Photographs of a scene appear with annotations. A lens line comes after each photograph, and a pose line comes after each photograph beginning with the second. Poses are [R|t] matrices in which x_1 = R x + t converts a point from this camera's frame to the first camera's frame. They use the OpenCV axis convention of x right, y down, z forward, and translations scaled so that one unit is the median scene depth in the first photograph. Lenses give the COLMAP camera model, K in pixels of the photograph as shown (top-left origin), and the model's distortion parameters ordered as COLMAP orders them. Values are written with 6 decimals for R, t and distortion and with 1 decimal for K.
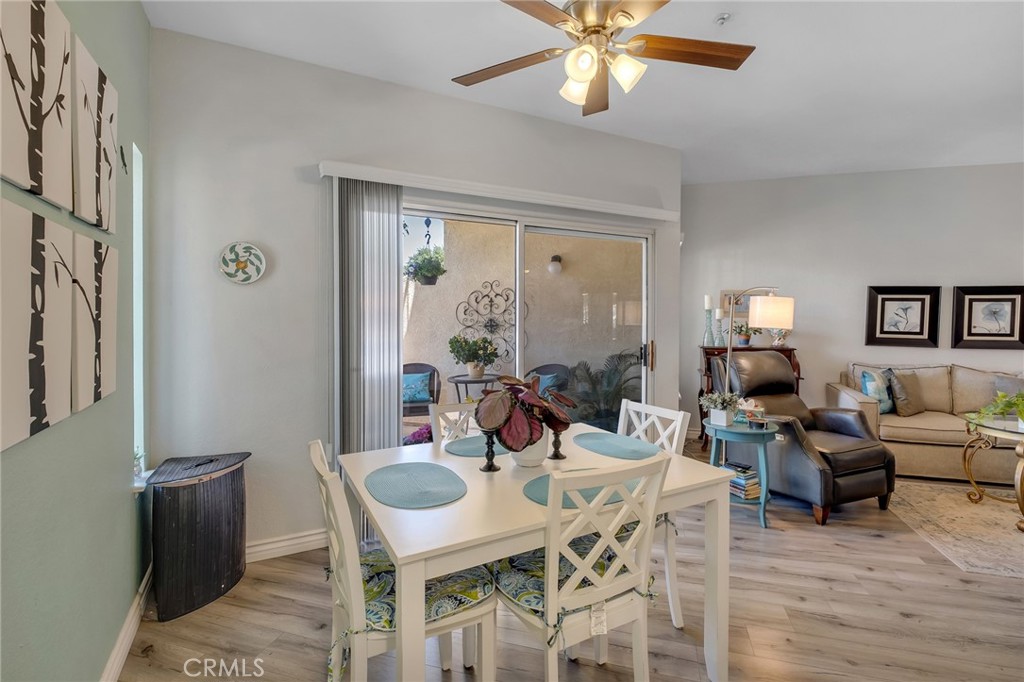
lens RADIAL K [[480.6, 0, 507.2], [0, 480.6, 322.4], [0, 0, 1]] dist [-0.004206, -0.002314]
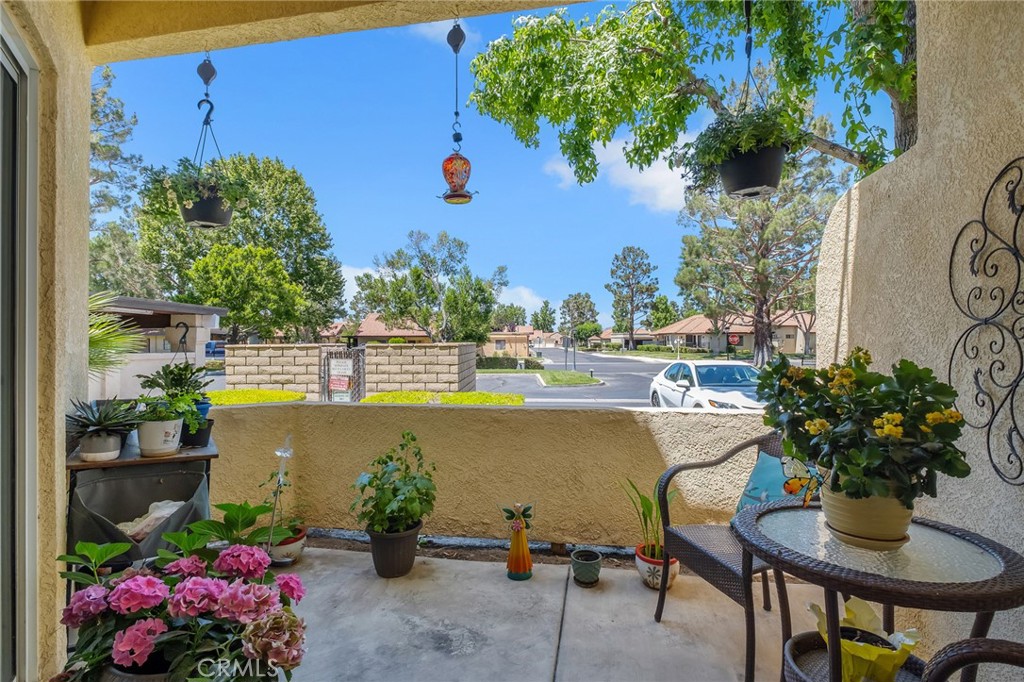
lens RADIAL K [[488.8, 0, 506.6], [0, 488.8, 340.0], [0, 0, 1]] dist [-0.010046, -0.001078]
pose [[0.092260, 0.001386, -0.995734, 0.529789], [-0.014467, 0.999895, 0.000051, 0.084451], [0.995630, 0.014400, 0.092270, 2.851959]]
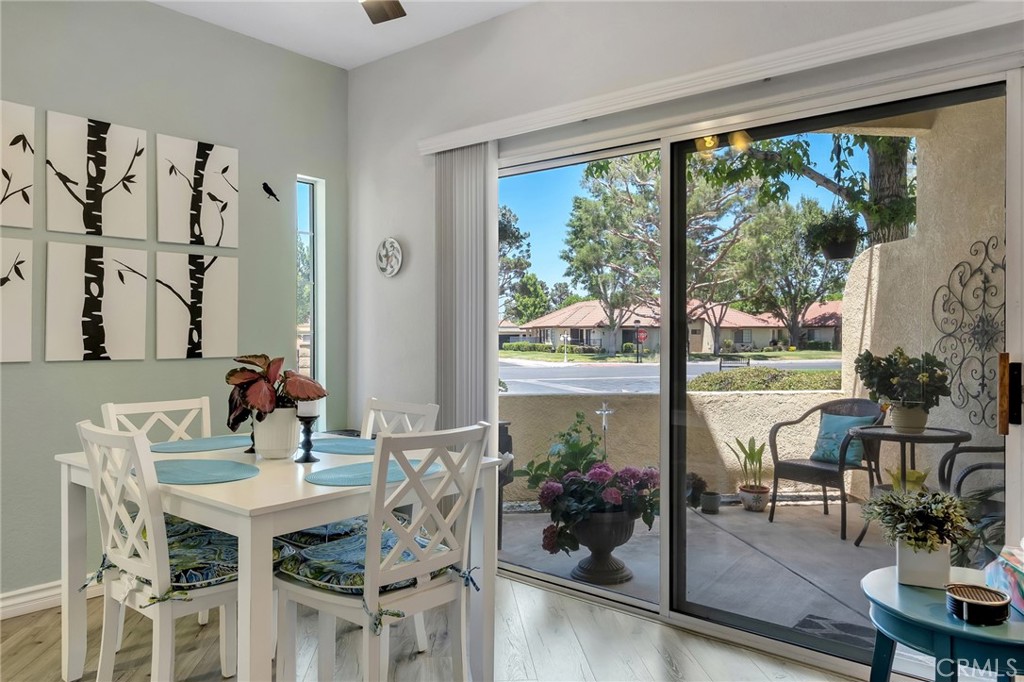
lens RADIAL K [[727.3, 0, 509.3], [0, 727.3, 337.2], [0, 0, 1]] dist [0.003512, -0.001239]
pose [[0.374616, 0.006194, -0.927159, 1.762031], [-0.019145, 0.999816, -0.001056, 0.083593], [0.926982, 0.018146, 0.374666, 1.089748]]
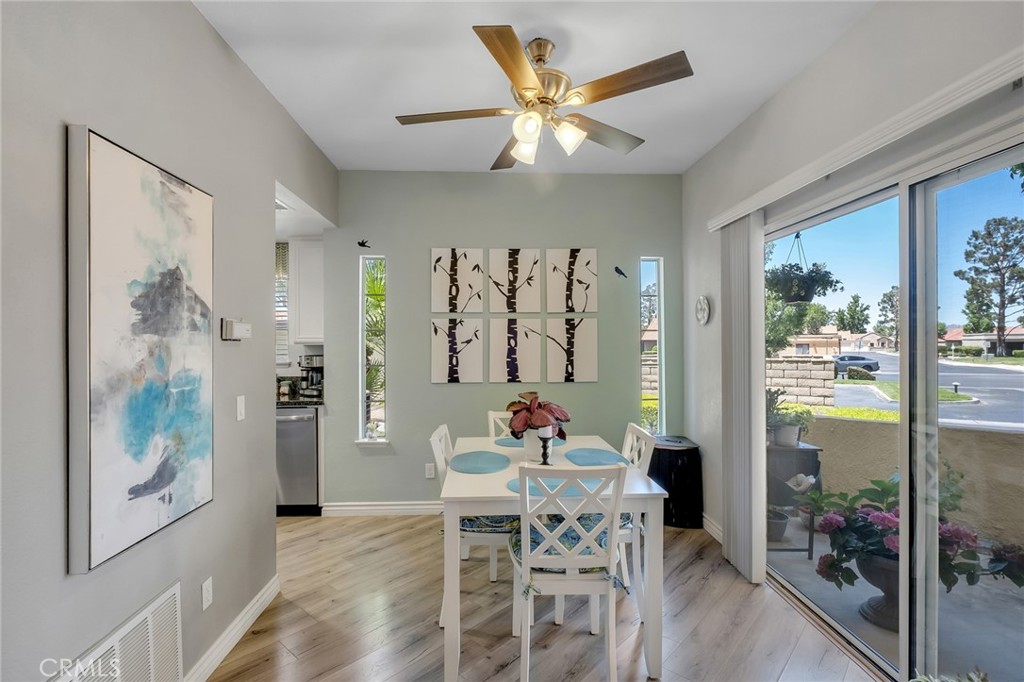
lens RADIAL K [[480.6, 0, 504.6], [0, 480.6, 346.7], [0, 0, 1]] dist [-0.004206, -0.002314]
pose [[-0.437948, 0.010740, -0.898936, 1.617529], [-0.009266, 0.999822, 0.016459, -0.060865], [0.898953, 0.015538, -0.437770, 1.850128]]
